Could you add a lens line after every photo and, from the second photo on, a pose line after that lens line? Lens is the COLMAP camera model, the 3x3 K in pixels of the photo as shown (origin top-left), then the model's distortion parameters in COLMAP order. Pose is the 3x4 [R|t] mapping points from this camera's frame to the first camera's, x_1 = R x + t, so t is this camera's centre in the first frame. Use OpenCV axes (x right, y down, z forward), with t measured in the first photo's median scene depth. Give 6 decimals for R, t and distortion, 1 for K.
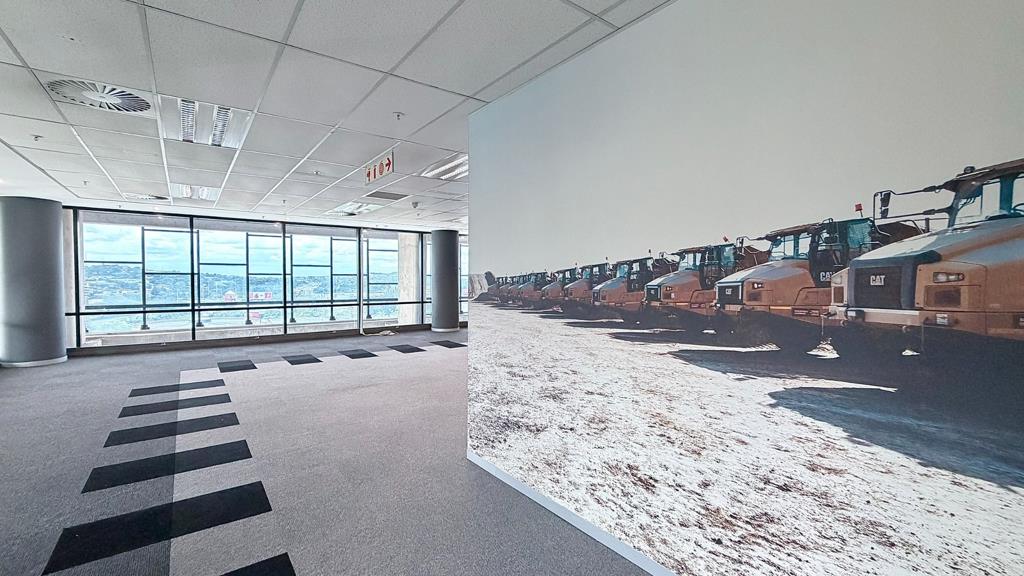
lens RADIAL K [[429.7, 0, 505.0], [0, 429.7, 290.5], [0, 0, 1]] dist [0.000974, 0.000487]
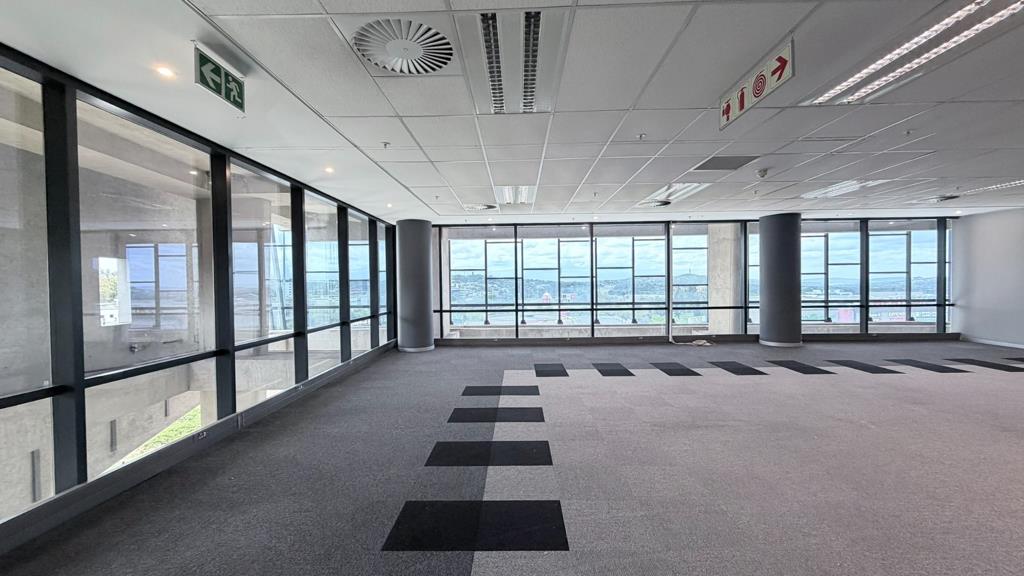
lens RADIAL K [[429.7, 0, 510.5], [0, 429.7, 289.6], [0, 0, 1]] dist [0.000974, 0.000487]
pose [[0.795325, -0.003311, -0.606174, -0.063871], [-0.001059, 0.999976, -0.006851, -0.000252], [0.606183, 0.006090, 0.795302, 0.103599]]
